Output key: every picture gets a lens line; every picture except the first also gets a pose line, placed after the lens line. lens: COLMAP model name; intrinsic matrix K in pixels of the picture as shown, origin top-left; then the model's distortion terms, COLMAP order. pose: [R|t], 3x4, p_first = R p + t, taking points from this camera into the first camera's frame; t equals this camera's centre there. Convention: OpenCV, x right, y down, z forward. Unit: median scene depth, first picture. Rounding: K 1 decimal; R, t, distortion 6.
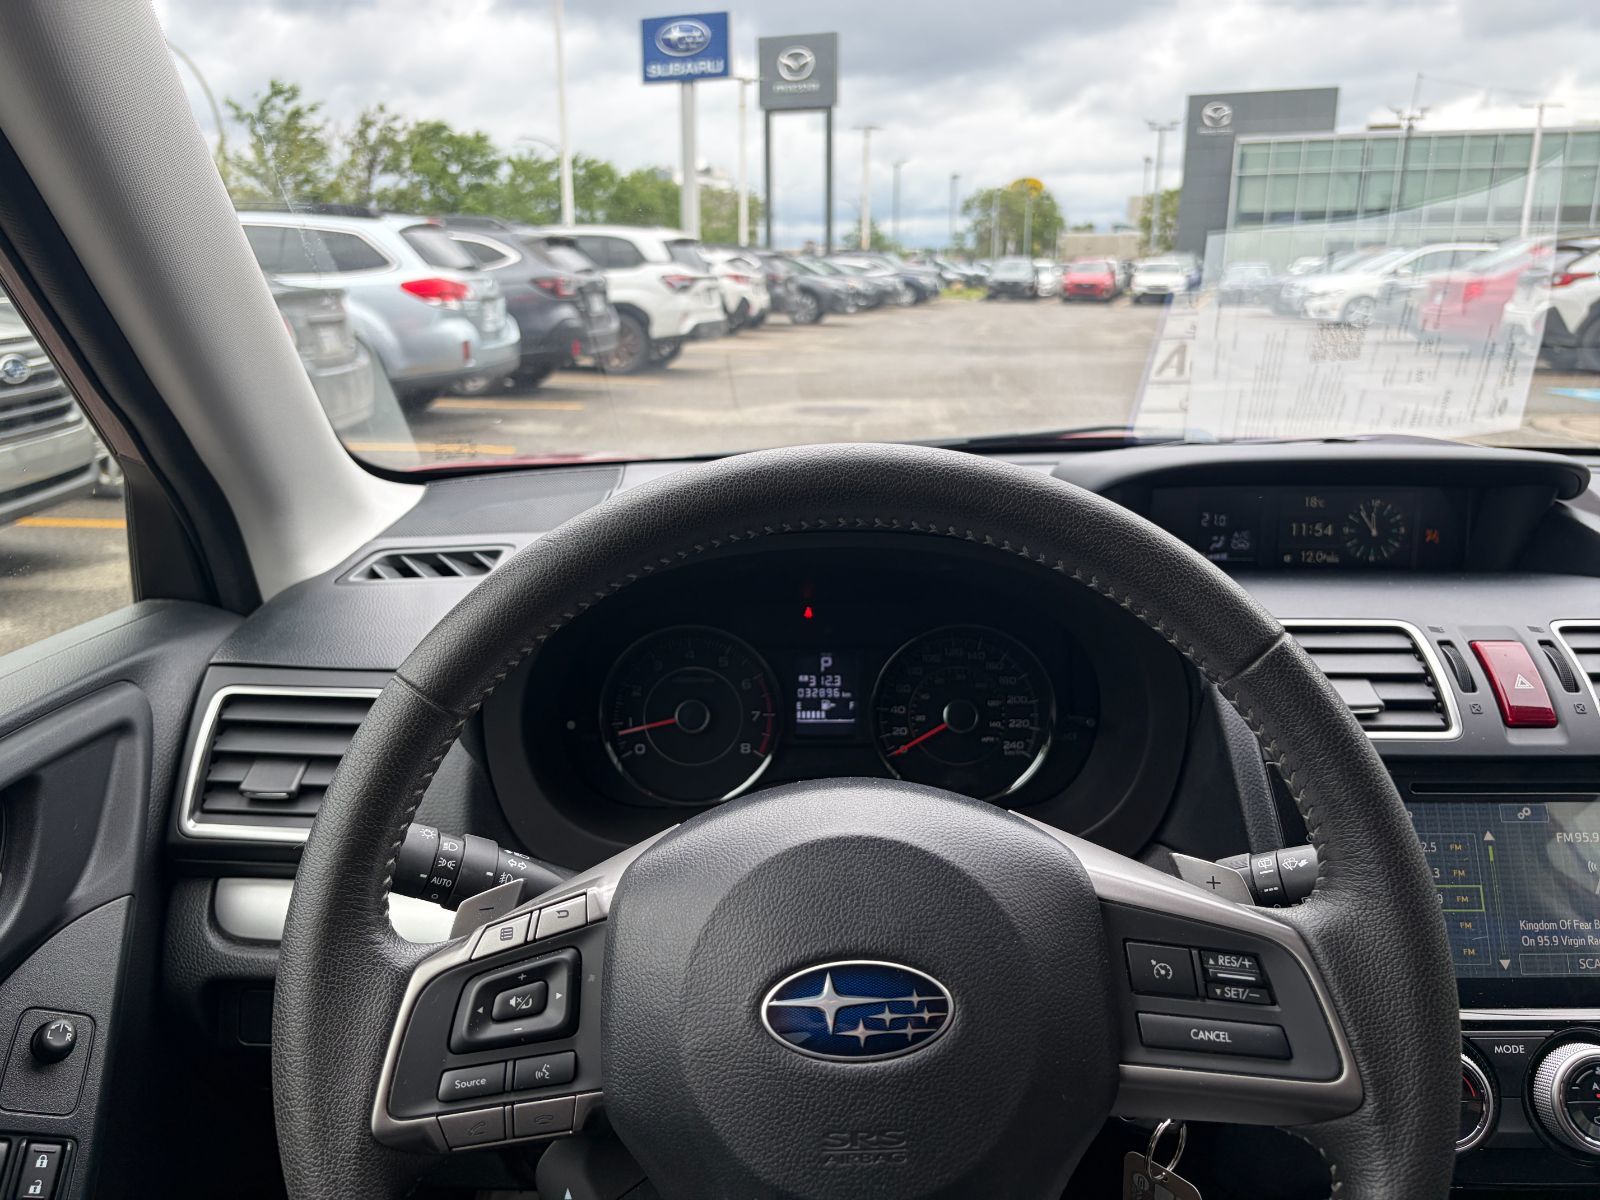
lens RADIAL K [[1186.5, 0, 765.1], [0, 1186.5, 631.6], [0, 0, 1]] dist [0.040640, -0.026228]
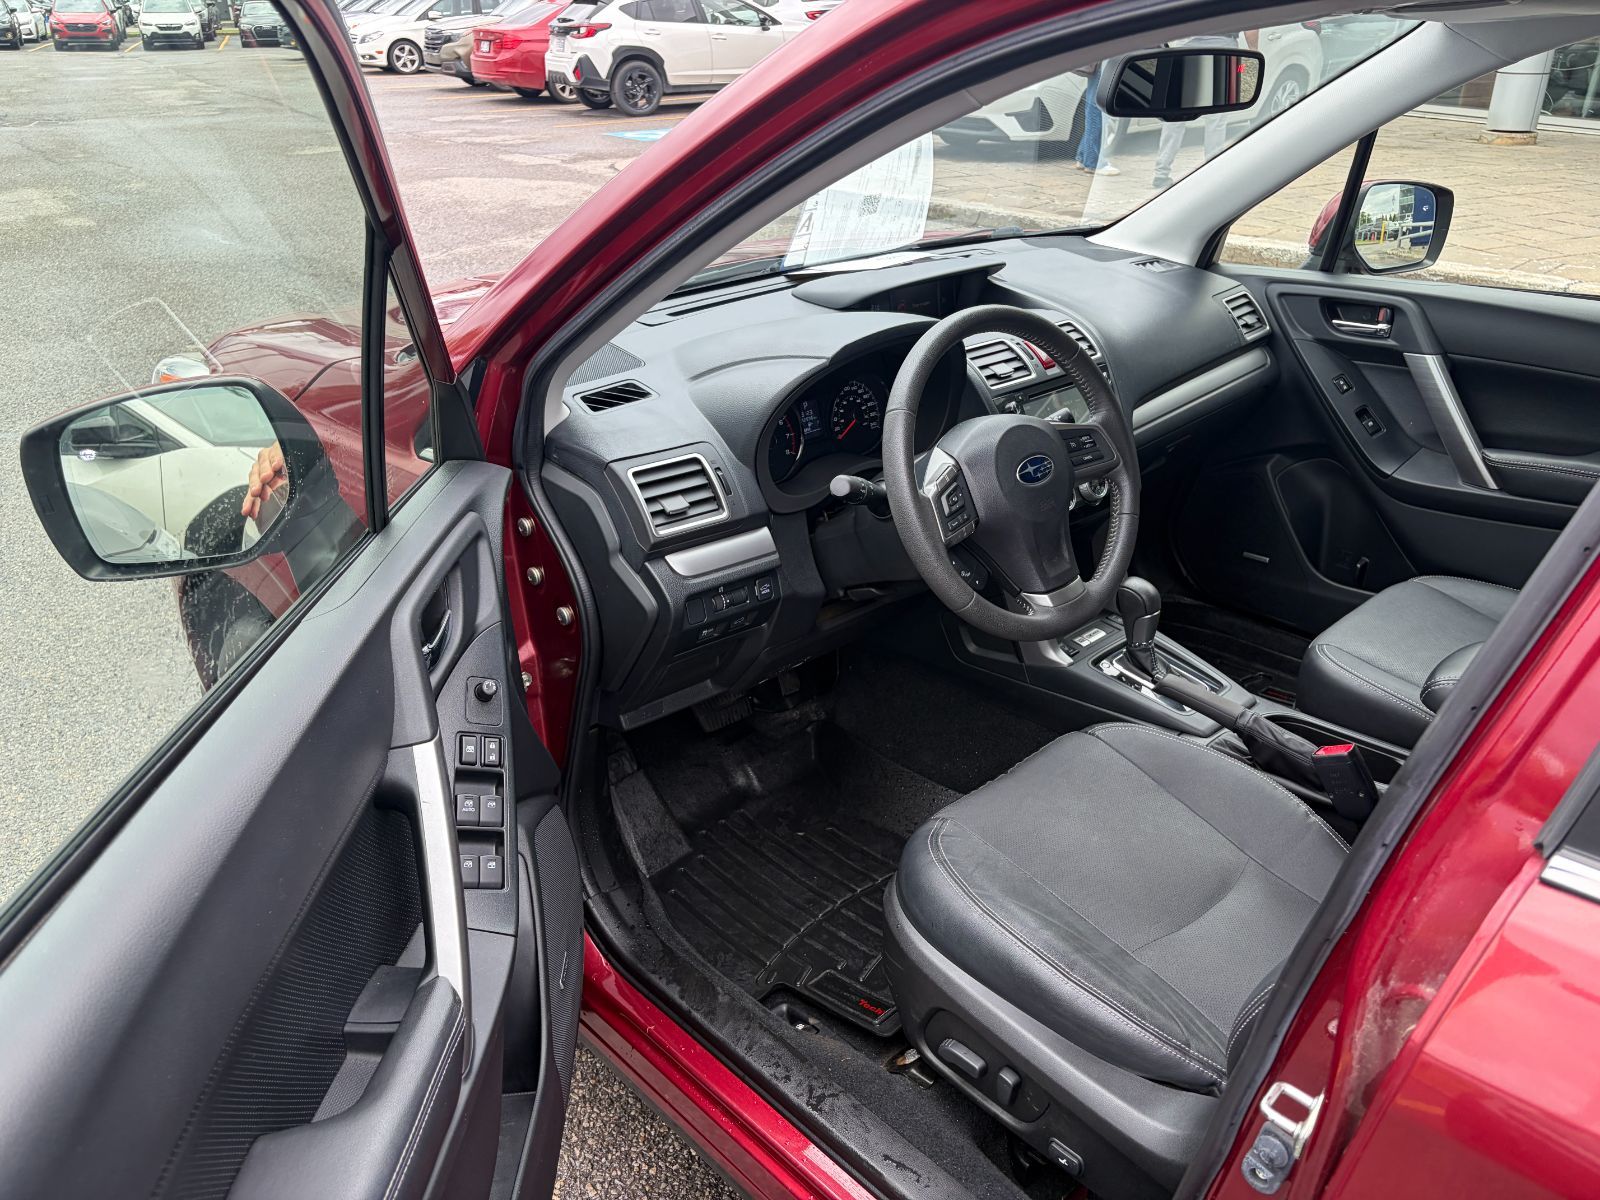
lens RADIAL K [[1237.7, 0, 800.0], [0, 1237.7, 600.0], [0, 0, 1]] dist [0.010126, -0.013451]
pose [[0.732977, -0.294138, 0.613374, -0.920420], [0.195809, 0.954751, 0.223852, -0.088832], [-0.651463, -0.043974, 0.757405, -0.439072]]
